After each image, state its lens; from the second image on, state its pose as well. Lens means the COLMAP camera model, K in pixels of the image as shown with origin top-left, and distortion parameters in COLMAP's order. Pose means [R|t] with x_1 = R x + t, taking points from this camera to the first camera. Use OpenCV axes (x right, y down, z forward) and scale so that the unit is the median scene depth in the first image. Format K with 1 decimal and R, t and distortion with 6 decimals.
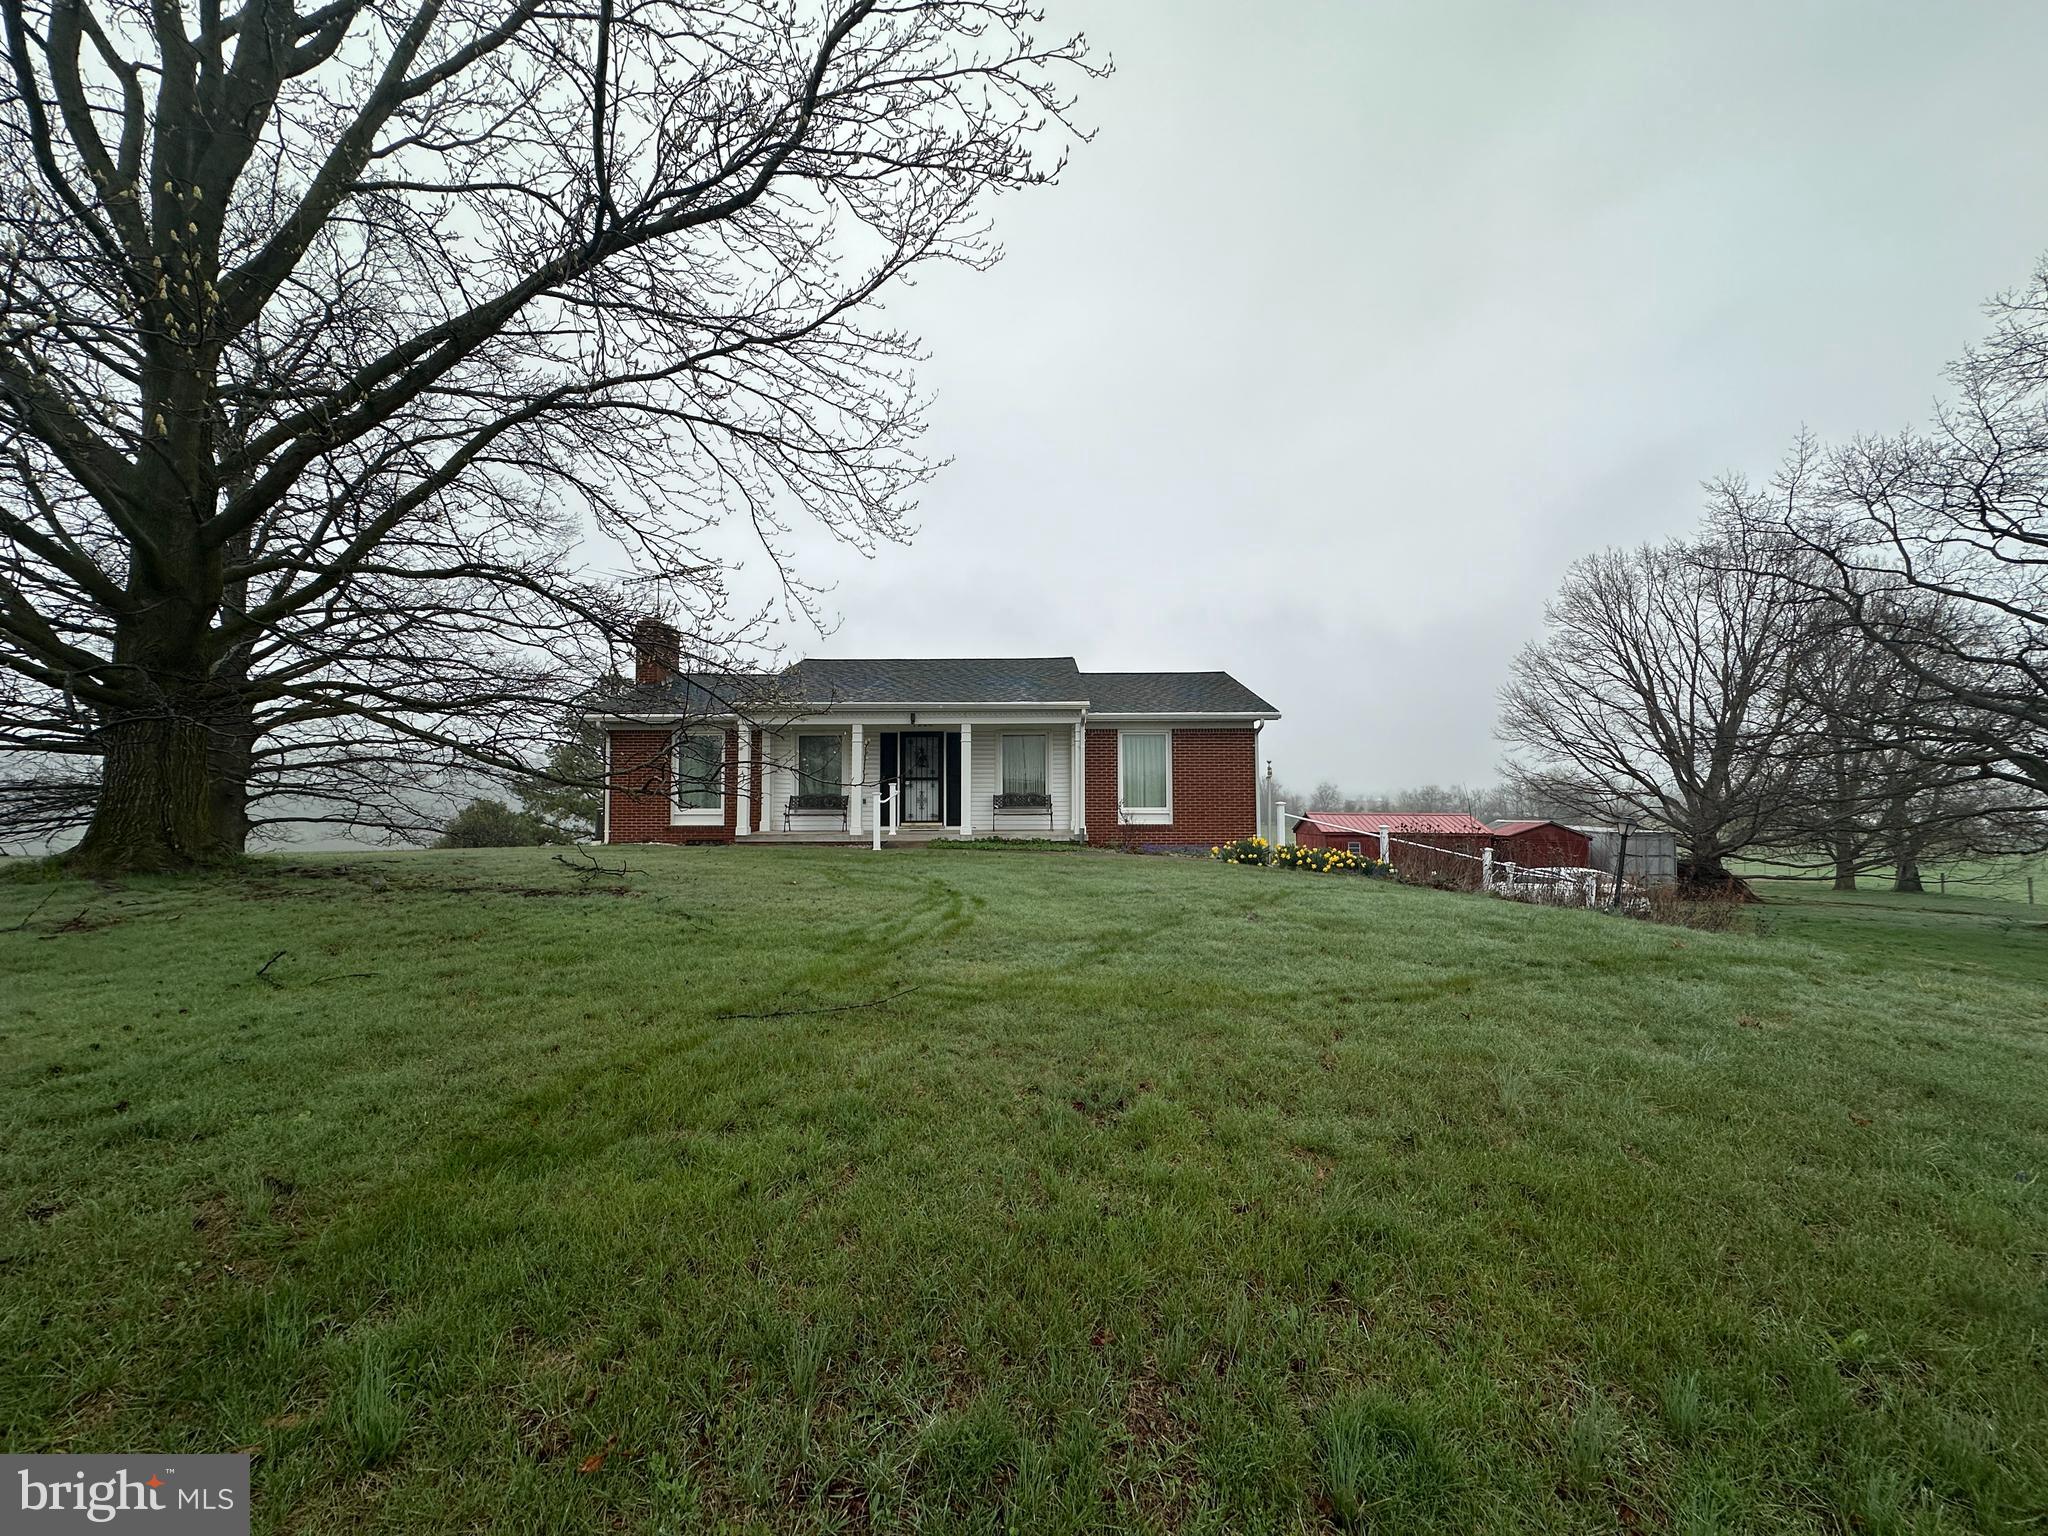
lens RADIAL K [[811.9, 0, 1018.4], [0, 811.9, 764.8], [0, 0, 1]] dist [-0.003123, 0.000611]
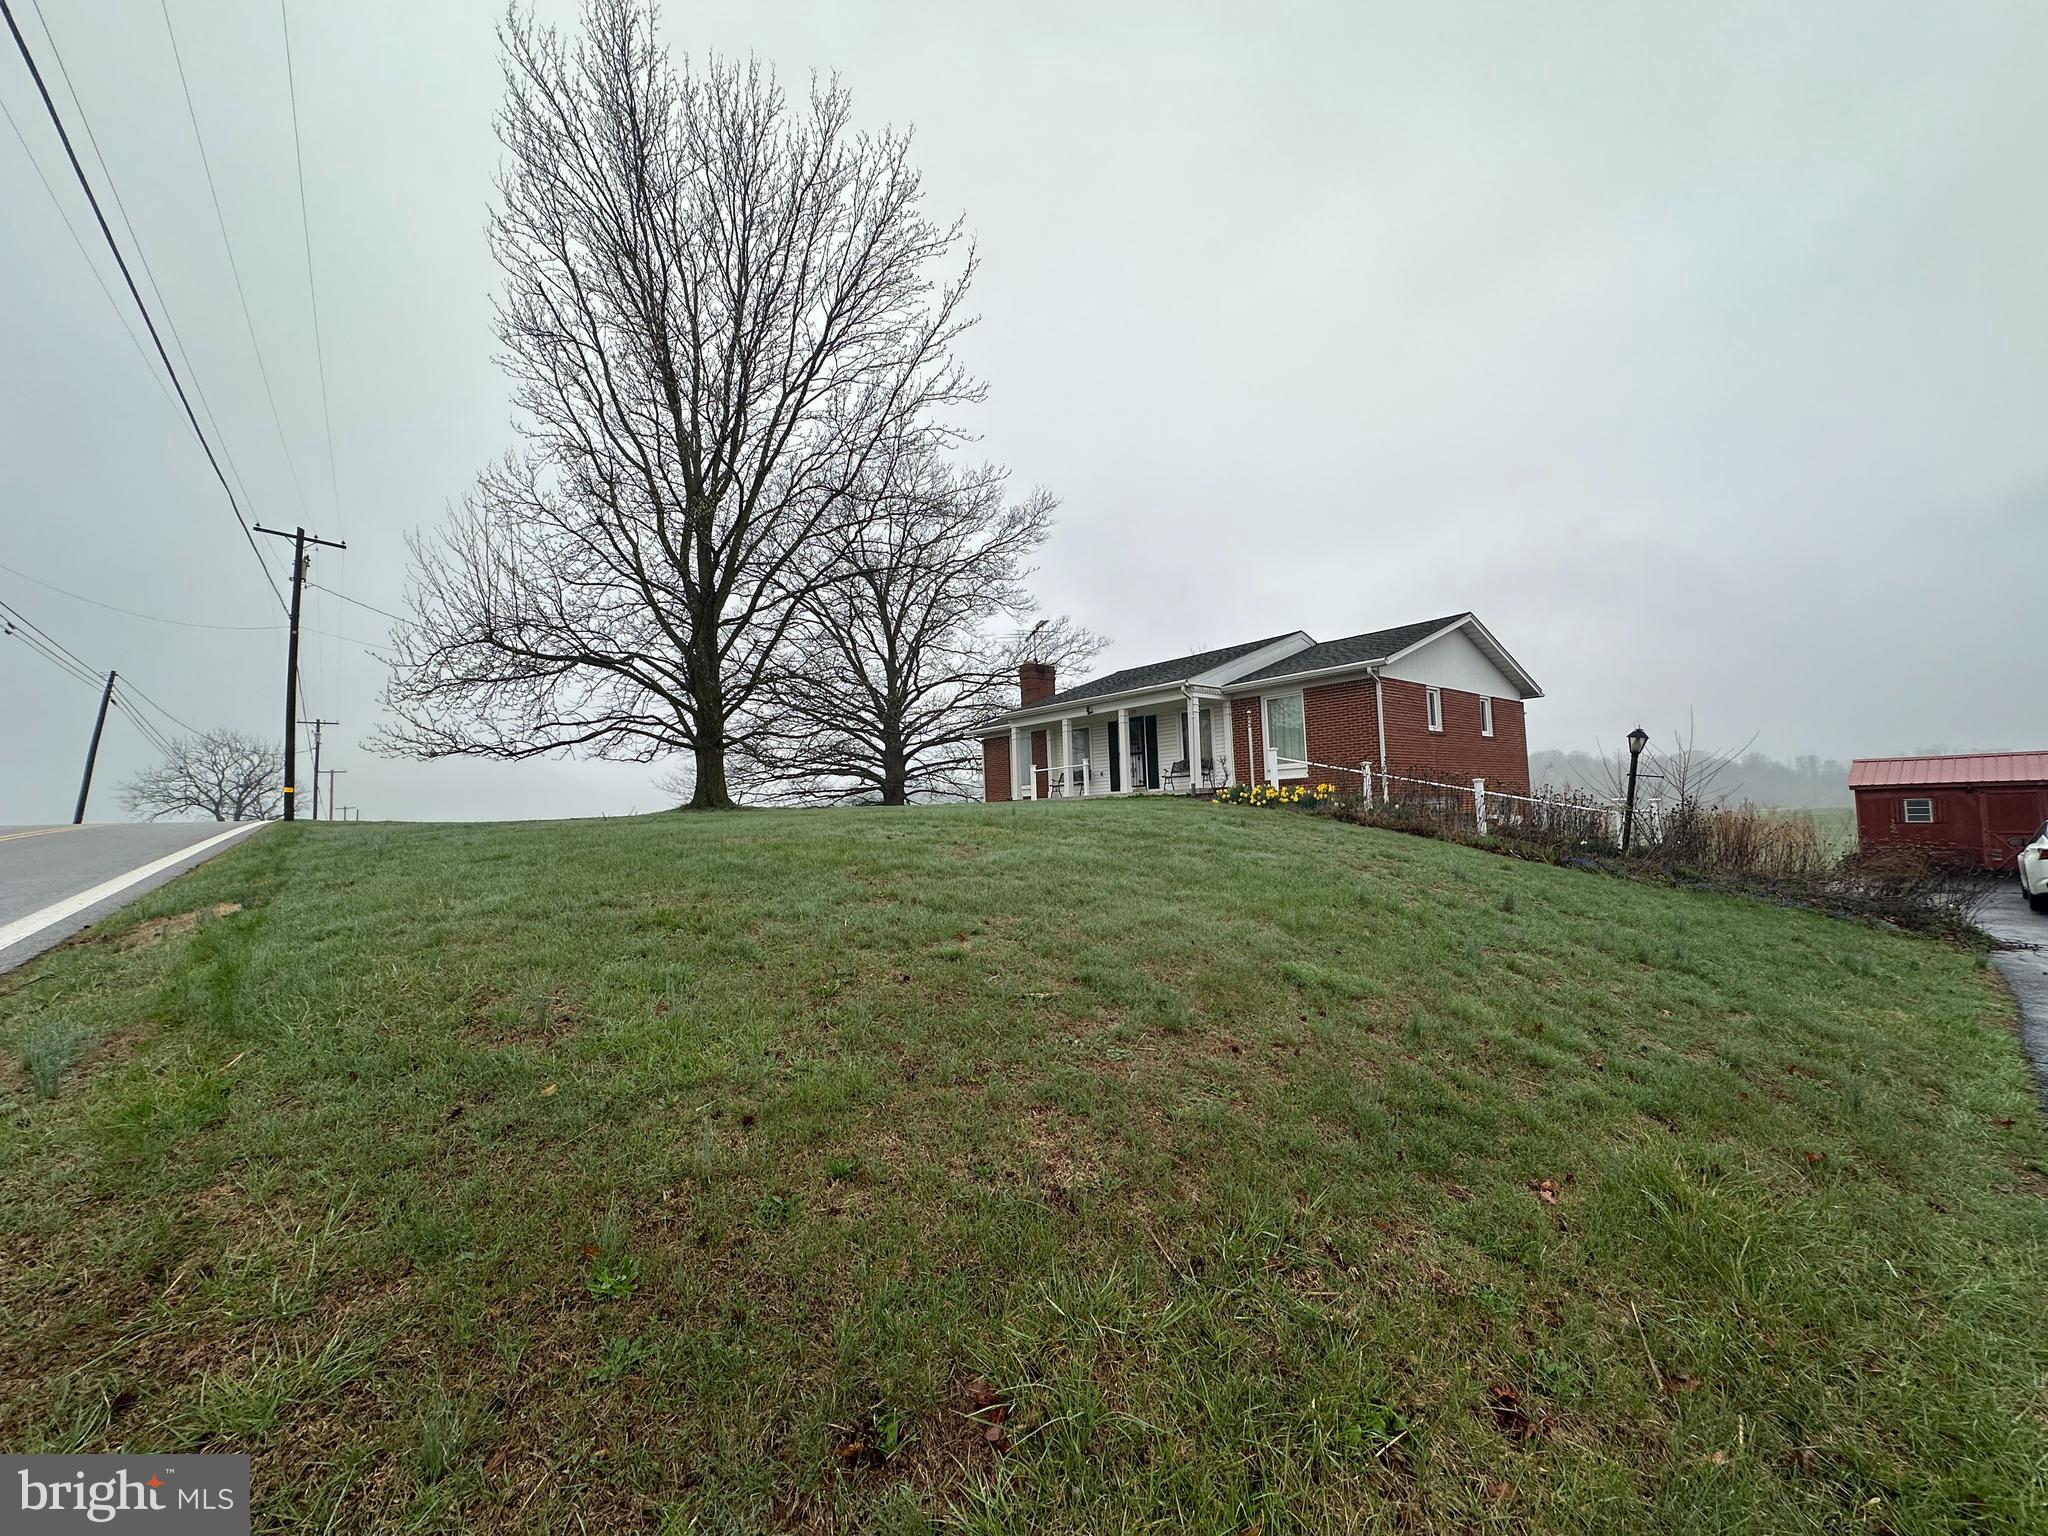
lens RADIAL K [[811.9, 0, 1023.2], [0, 811.9, 765.8], [0, 0, 1]] dist [-0.003123, 0.000611]
pose [[0.649371, -0.063789, -0.757791, 0.746971], [0.072454, 0.997132, -0.021849, 0.052673], [0.757012, -0.040716, 0.652131, 0.017857]]
